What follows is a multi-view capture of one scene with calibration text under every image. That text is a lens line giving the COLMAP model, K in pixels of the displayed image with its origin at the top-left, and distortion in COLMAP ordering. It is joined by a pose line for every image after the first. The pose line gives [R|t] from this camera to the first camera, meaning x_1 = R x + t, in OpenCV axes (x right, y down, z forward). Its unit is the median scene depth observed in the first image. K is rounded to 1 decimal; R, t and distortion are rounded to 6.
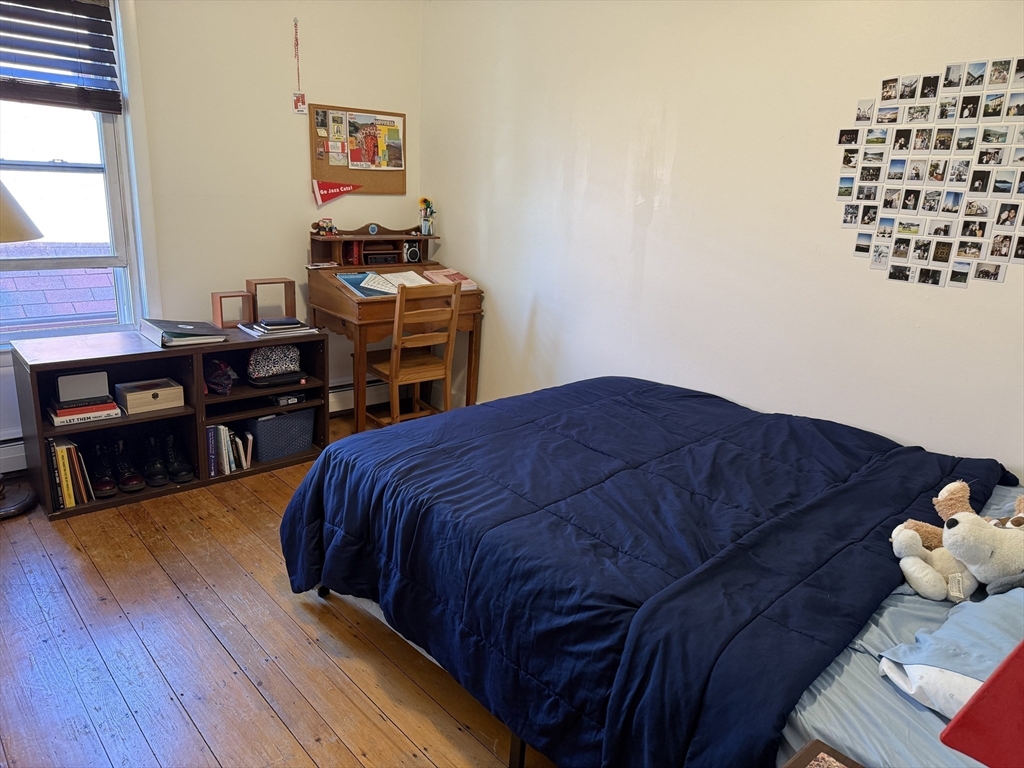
lens RADIAL K [[718.8, 0, 515.1], [0, 718.8, 388.6], [0, 0, 1]] dist [0.058297, -0.089363]
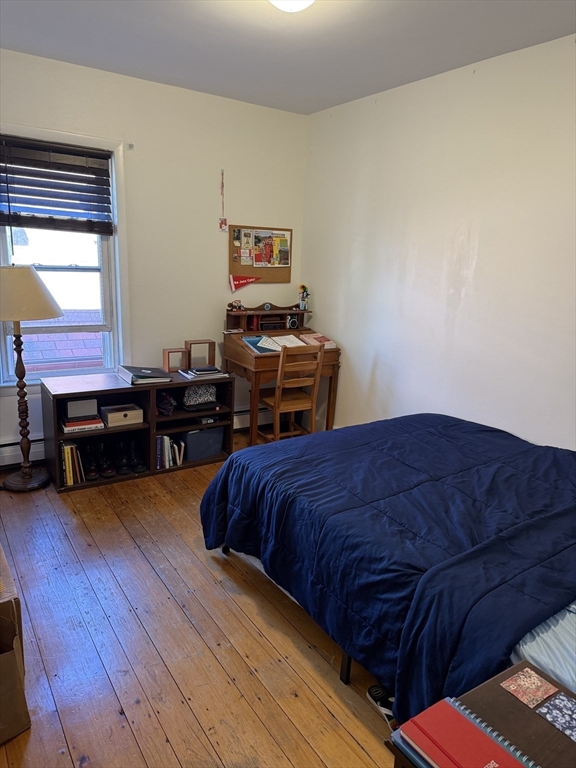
lens RADIAL K [[539.1, 0, 292.7], [0, 539.1, 385.9], [0, 0, 1]] dist [0.058297, -0.089363]
pose [[0.989309, 0.030138, -0.142684, 0.026176], [-0.036631, 0.998399, -0.043105, -0.019702], [0.141157, 0.047871, 0.988829, -0.117698]]
